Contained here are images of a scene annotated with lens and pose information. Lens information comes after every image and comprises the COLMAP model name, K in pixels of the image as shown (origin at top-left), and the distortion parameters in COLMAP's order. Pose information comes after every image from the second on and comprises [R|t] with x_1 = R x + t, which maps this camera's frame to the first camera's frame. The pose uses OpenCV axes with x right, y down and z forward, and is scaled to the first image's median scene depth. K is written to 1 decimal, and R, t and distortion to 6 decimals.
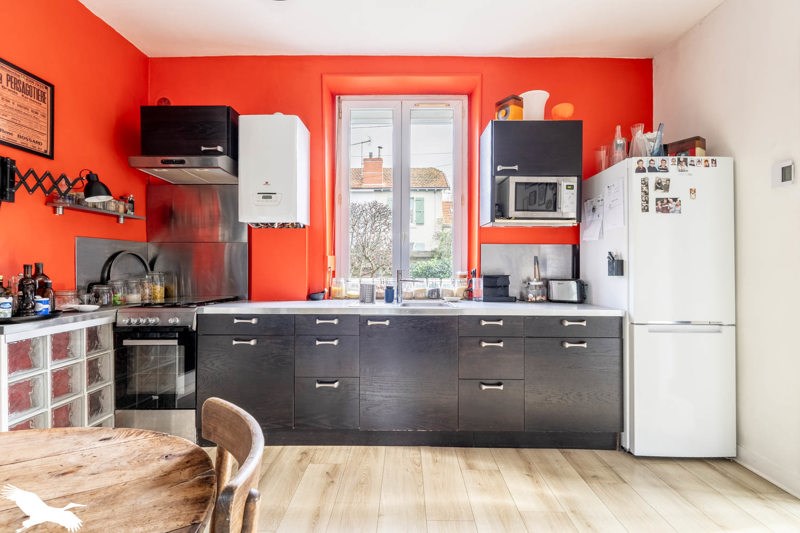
lens RADIAL K [[356.0, 0, 402.8], [0, 356.0, 267.7], [0, 0, 1]] dist [0.000738, 0.000073]
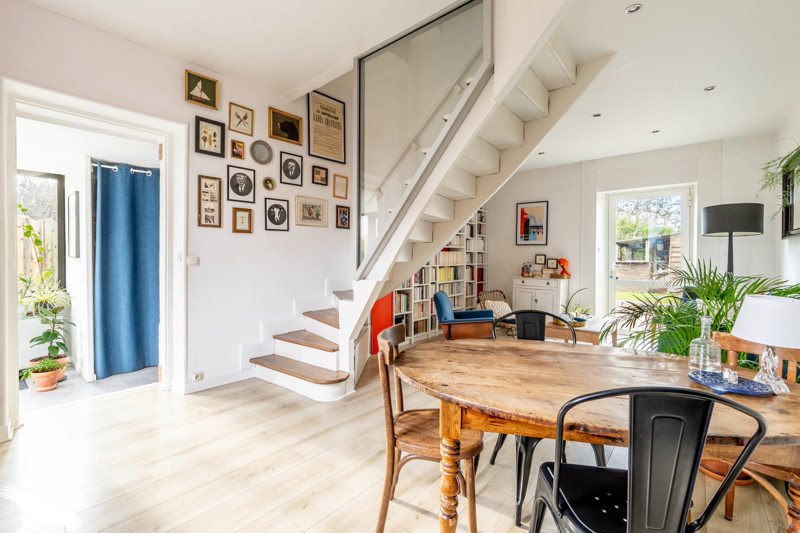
lens RADIAL K [[356.0, 0, 398.1], [0, 356.0, 263.3], [0, 0, 1]] dist [0.000738, 0.000073]
pose [[-0.763420, -0.021281, 0.645551, -0.478619], [-0.007402, 0.999680, 0.024203, -0.006783], [-0.645860, 0.013699, -0.763333, 0.656487]]
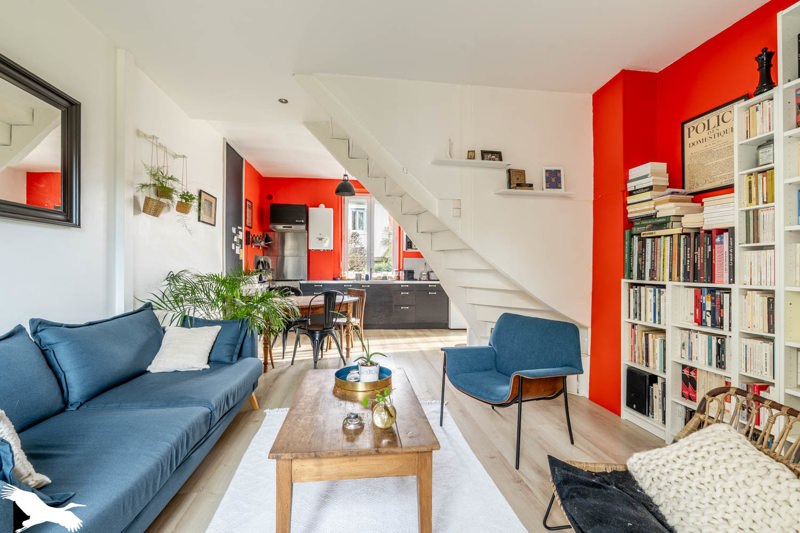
lens RADIAL K [[356.0, 0, 402.0], [0, 356.0, 266.9], [0, 0, 1]] dist [0.000738, 0.000073]
pose [[0.989219, -0.003919, 0.146390, -0.161420], [0.004614, 0.999980, -0.004411, 0.009733], [-0.146369, 0.005039, 0.989217, -1.541103]]
